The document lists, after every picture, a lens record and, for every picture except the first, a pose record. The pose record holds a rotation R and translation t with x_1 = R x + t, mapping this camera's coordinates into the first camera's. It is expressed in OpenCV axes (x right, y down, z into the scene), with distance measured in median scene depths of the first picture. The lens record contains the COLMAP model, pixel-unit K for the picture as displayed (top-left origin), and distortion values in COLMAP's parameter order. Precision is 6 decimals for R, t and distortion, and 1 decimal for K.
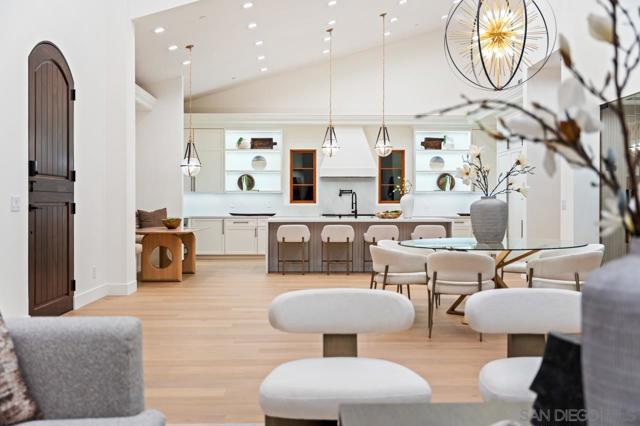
lens RADIAL K [[660.5, 0, 320.0], [0, 660.5, 213.0], [0, 0, 1]] dist [0.000957, 0.001938]
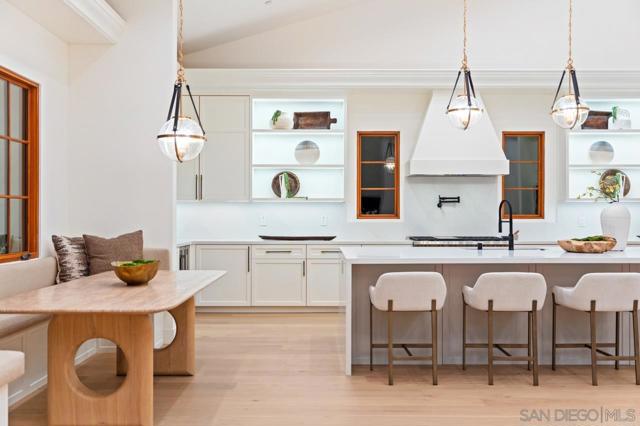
lens RADIAL K [[629.5, 0, 320.0], [0, 629.5, 213.0], [0, 0, 1]] dist [-0.003391, -0.001594]
pose [[0.999812, -0.000520, -0.019390, -0.069705], [0.000222, 0.999882, -0.015367, -0.011325], [0.019396, 0.015360, 0.999694, 0.423842]]
